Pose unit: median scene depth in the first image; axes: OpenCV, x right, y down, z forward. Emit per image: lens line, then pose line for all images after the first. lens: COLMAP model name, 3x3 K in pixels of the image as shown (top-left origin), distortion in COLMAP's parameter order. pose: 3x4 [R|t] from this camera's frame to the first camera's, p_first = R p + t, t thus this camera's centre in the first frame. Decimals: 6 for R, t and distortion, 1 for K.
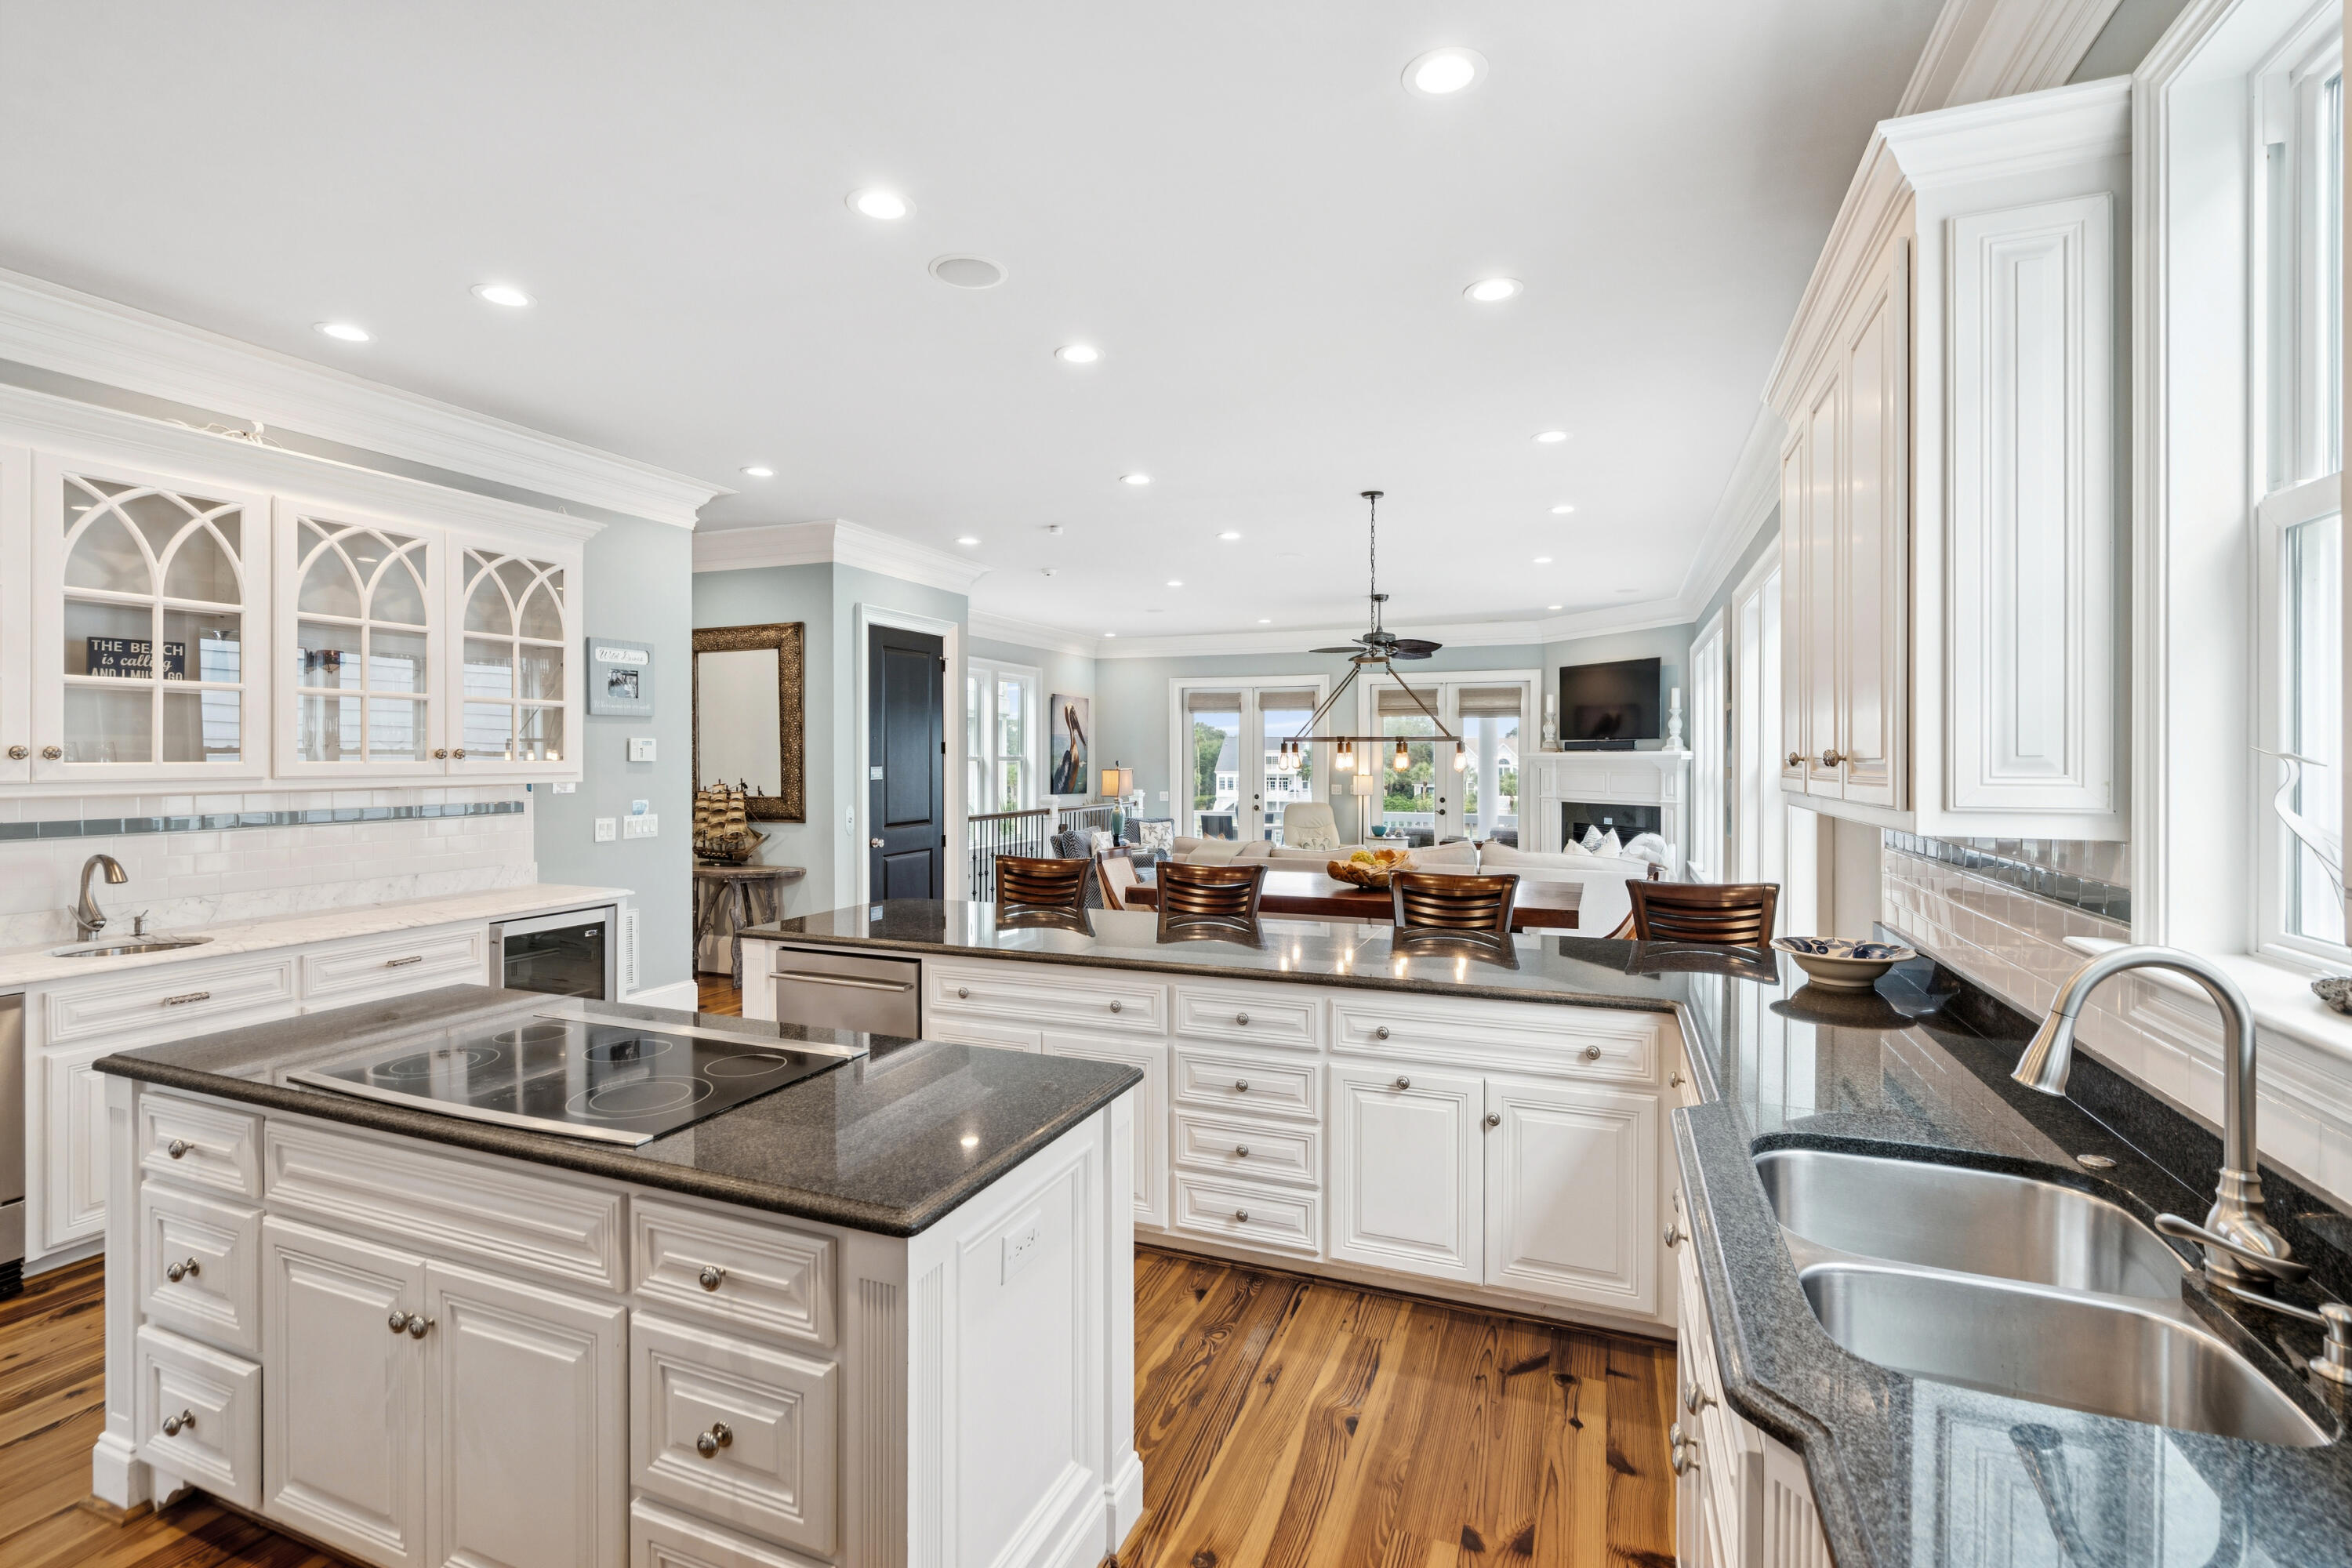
lens RADIAL K [[1041.4, 0, 1181.8], [0, 1041.4, 745.4], [0, 0, 1]] dist [0.002591, 0.000305]
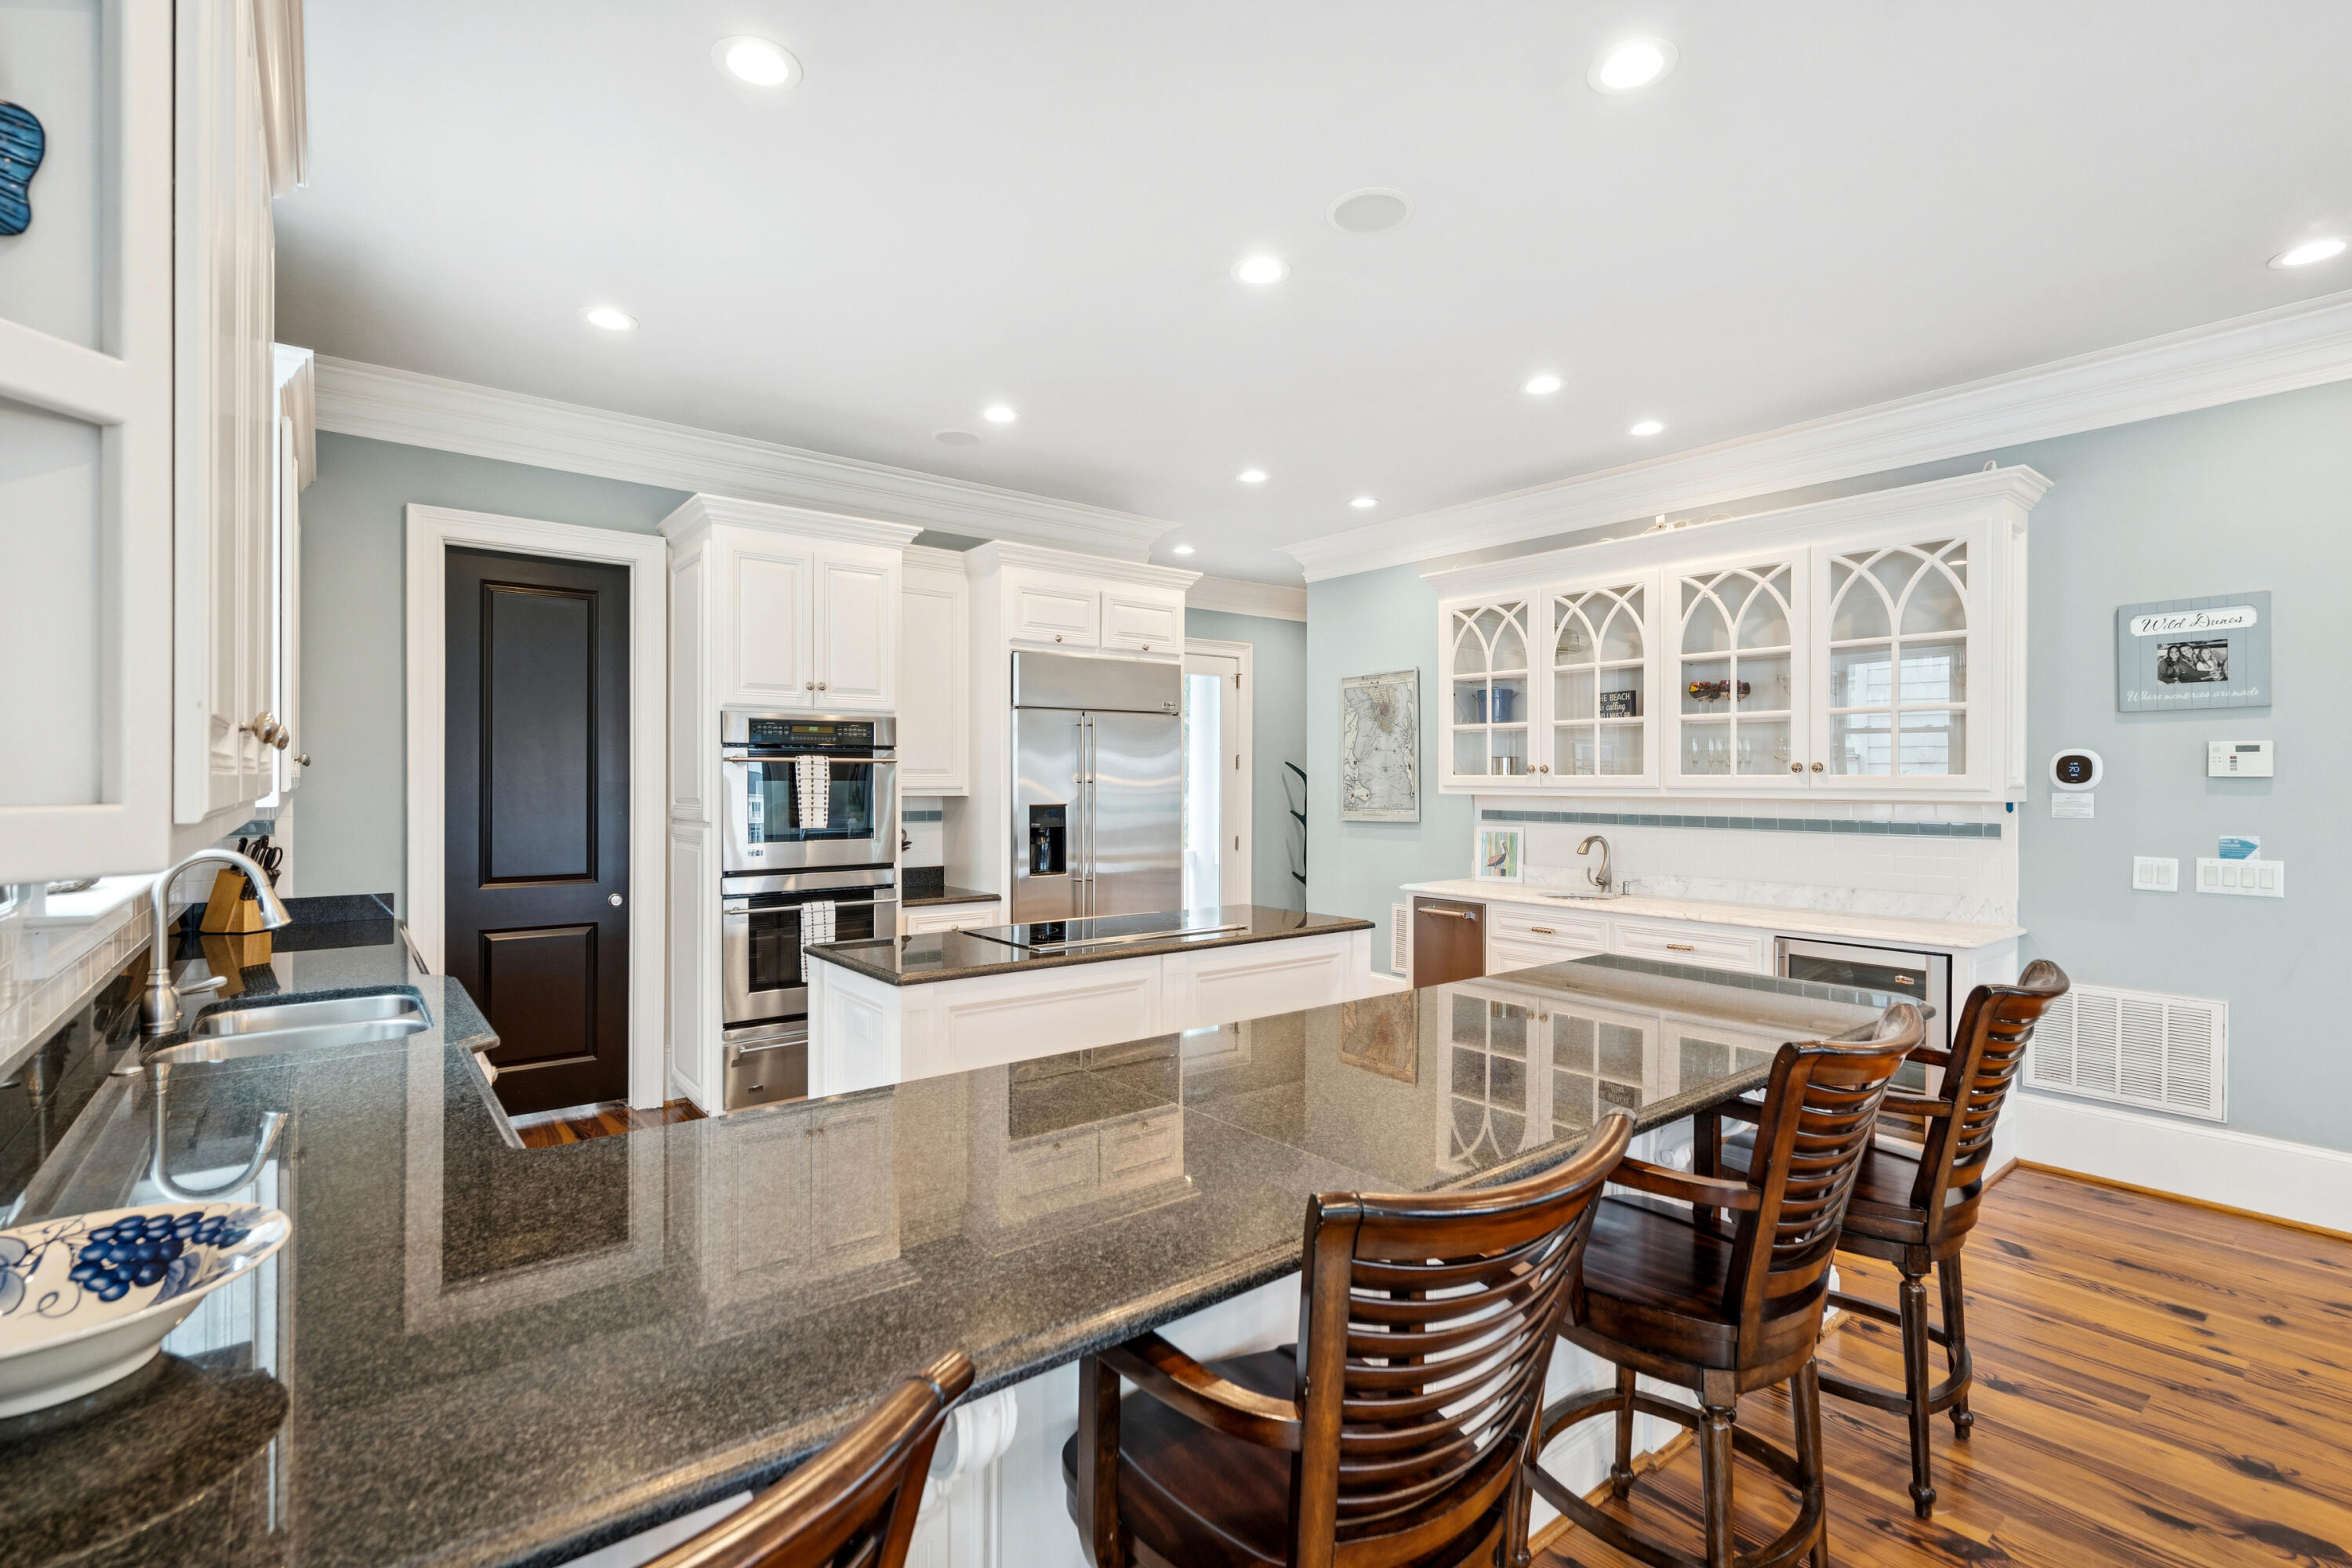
lens RADIAL K [[1056.1, 0, 1166.7], [0, 1056.1, 785.1], [0, 0, 1]] dist [-0.013103, 0.000330]
pose [[-0.497184, -0.002645, -0.867641, 0.498199], [0.002981, 0.999984, -0.004757, 0.028638], [0.867640, -0.004952, -0.497168, 0.985713]]
